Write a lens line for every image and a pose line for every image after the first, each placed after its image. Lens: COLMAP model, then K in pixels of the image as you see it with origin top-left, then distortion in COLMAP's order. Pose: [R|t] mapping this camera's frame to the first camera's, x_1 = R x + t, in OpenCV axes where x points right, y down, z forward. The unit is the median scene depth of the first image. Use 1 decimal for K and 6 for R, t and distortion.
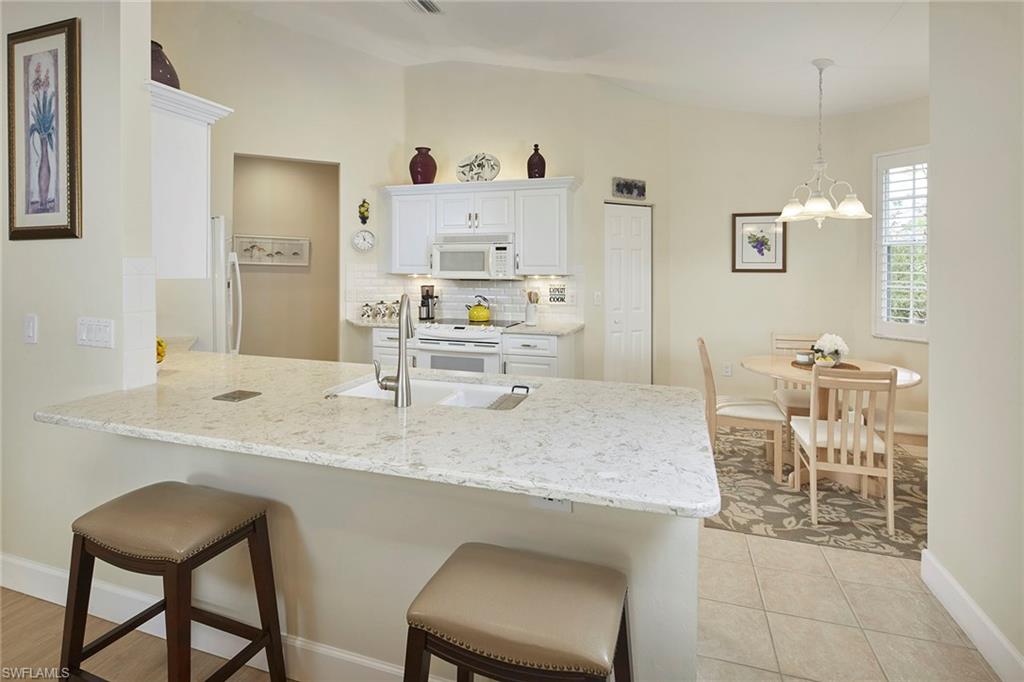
lens RADIAL K [[496.5, 0, 505.0], [0, 496.5, 264.1], [0, 0, 1]] dist [-0.002502, -0.000025]
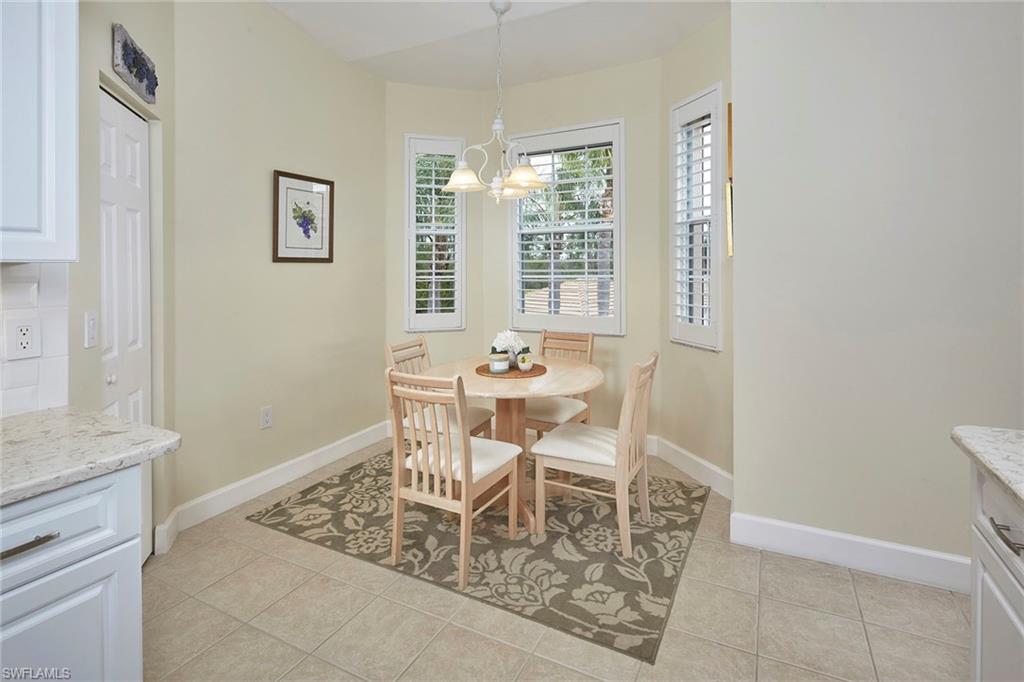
lens RADIAL K [[496.5, 0, 513.6], [0, 496.5, 267.8], [0, 0, 1]] dist [-0.002502, -0.000025]
pose [[0.140439, -0.006020, 0.990071, -0.205722], [-0.009157, 0.999931, 0.007379, 0.025848], [-0.990047, -0.010103, 0.140374, 0.957165]]
